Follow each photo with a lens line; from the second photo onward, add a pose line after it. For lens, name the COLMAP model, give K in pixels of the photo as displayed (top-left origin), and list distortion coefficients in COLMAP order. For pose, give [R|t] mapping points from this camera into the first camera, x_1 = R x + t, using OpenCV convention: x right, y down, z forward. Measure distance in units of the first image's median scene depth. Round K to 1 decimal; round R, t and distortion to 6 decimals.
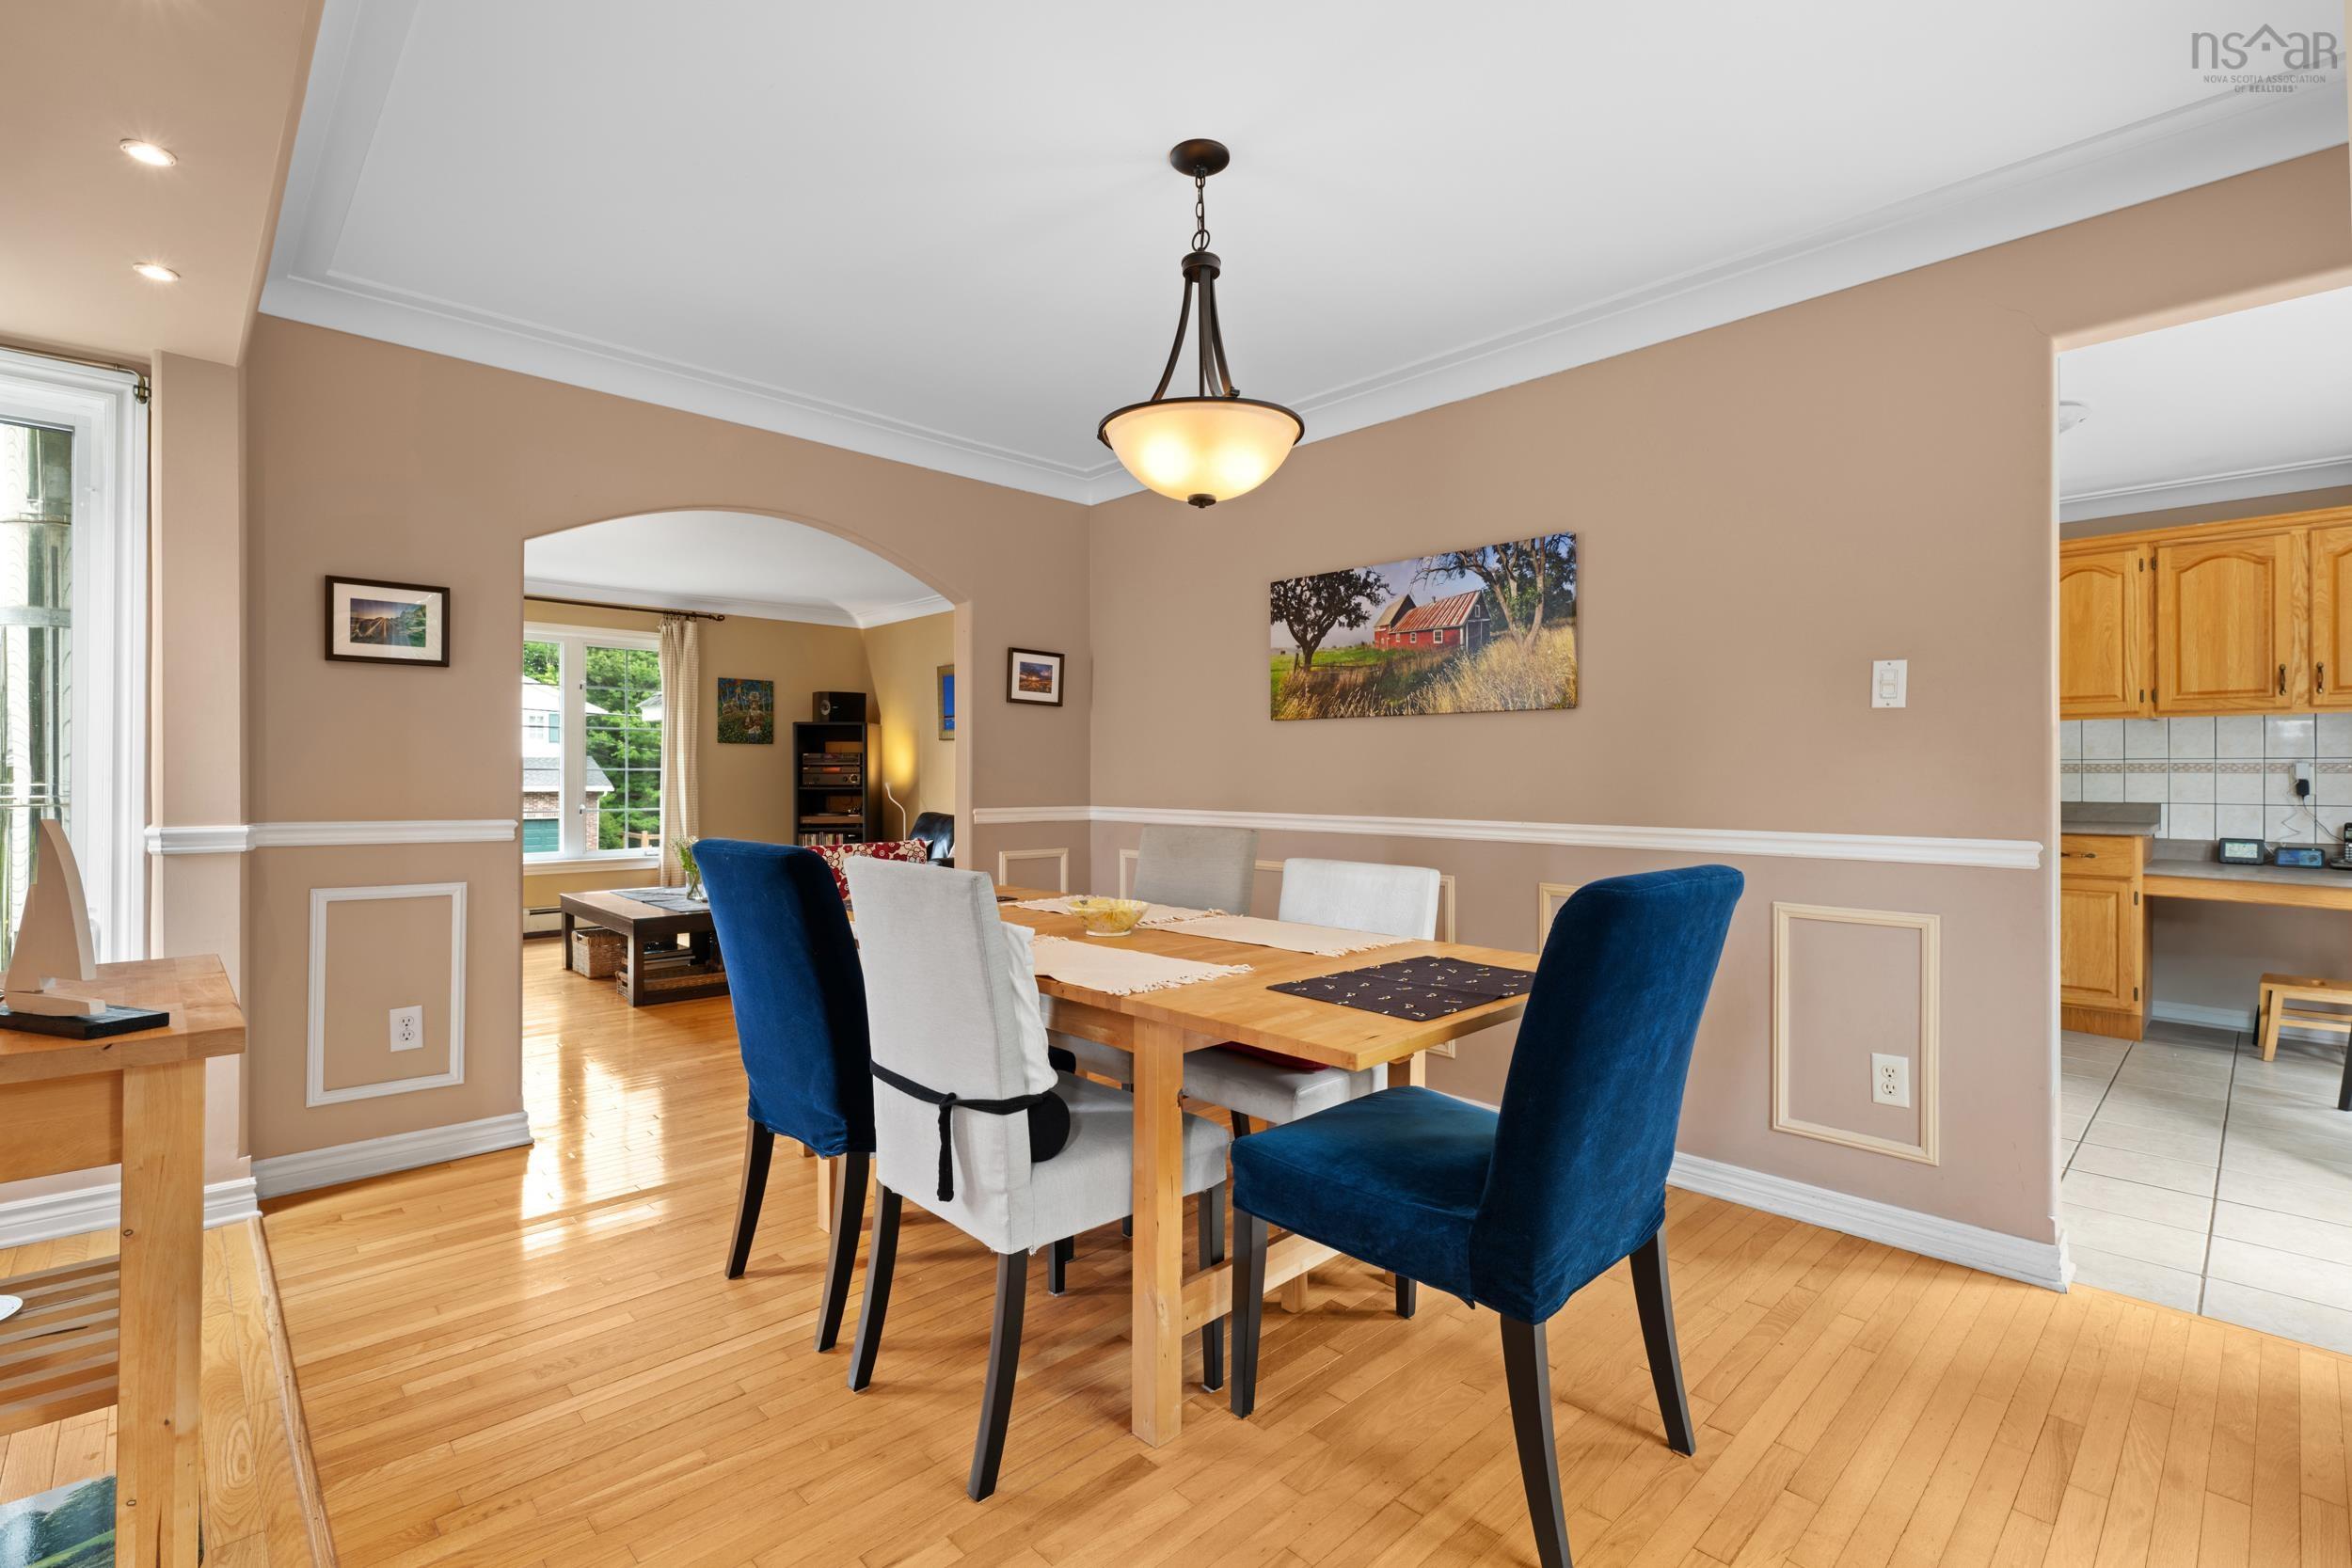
lens RADIAL K [[1071.3, 0, 1177.9], [0, 1071.3, 781.1], [0, 0, 1]] dist [-0.001845, -0.000420]
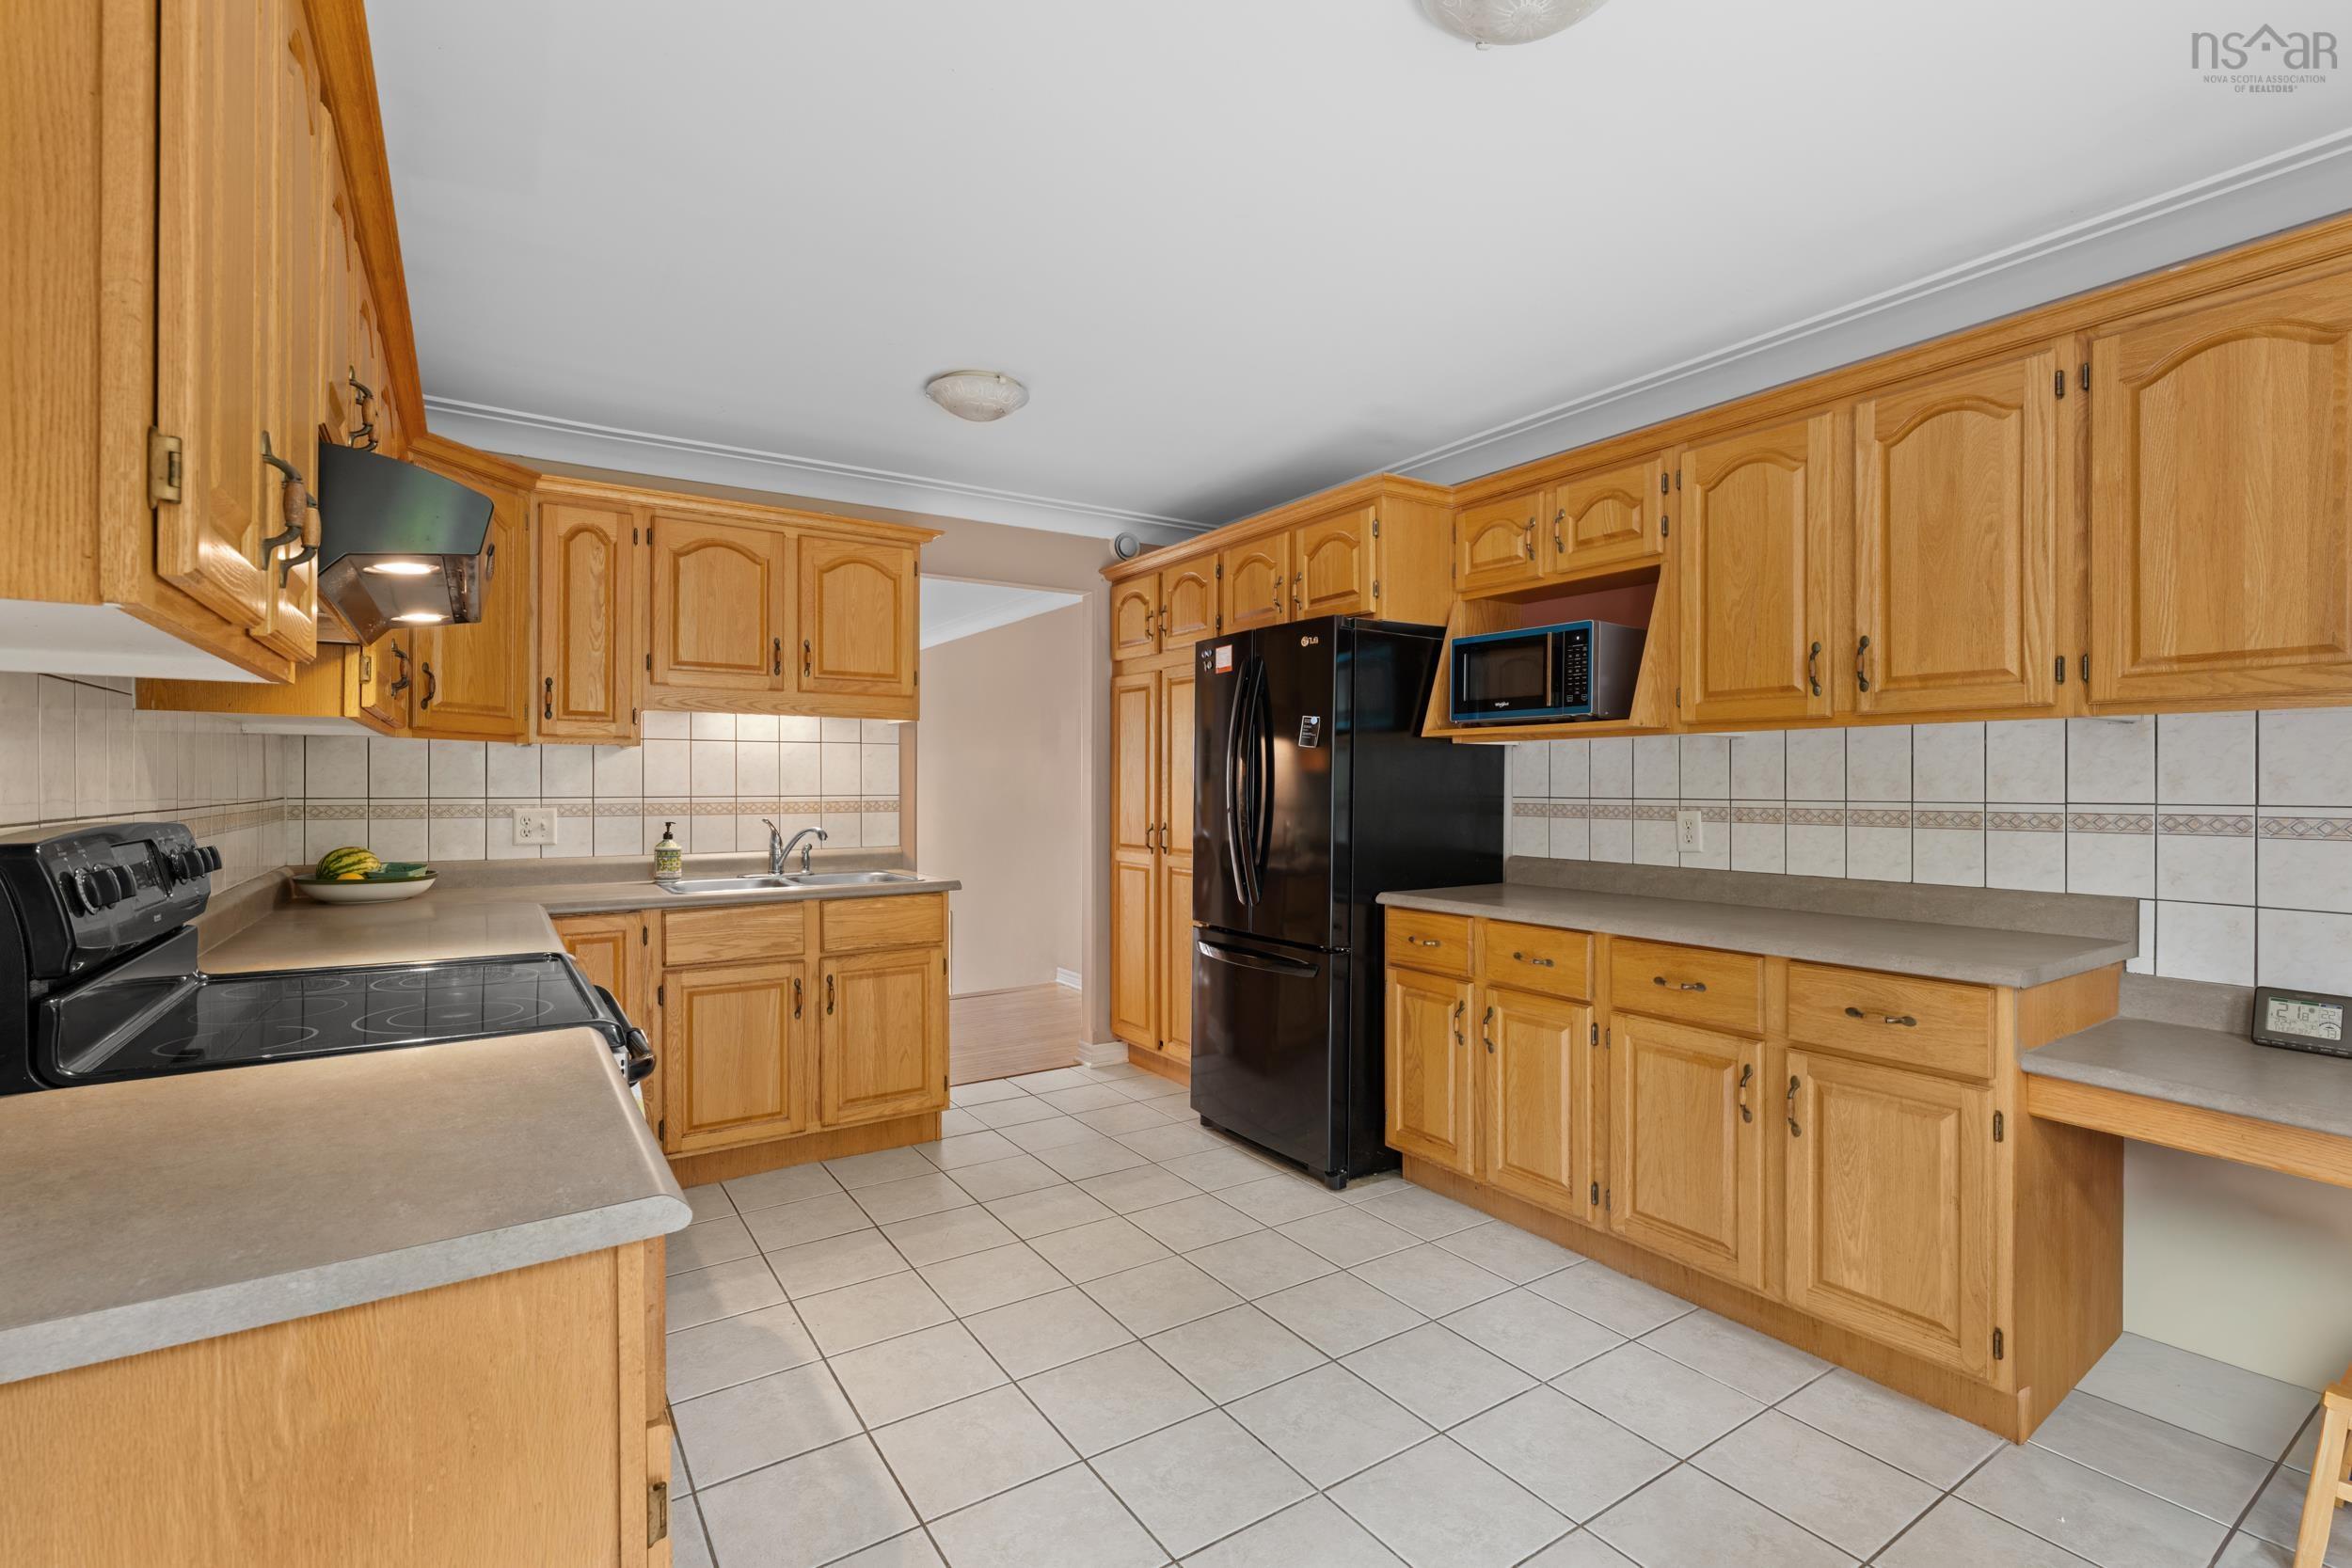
lens RADIAL K [[1063.7, 0, 1177.8], [0, 1063.7, 792.5], [0, 0, 1]] dist [-0.000083, 0.000049]
pose [[0.982890, -0.000819, -0.184194, 0.622016], [0.001725, 0.999987, 0.004761, -0.030381], [0.184188, -0.004997, 0.982878, 0.489084]]
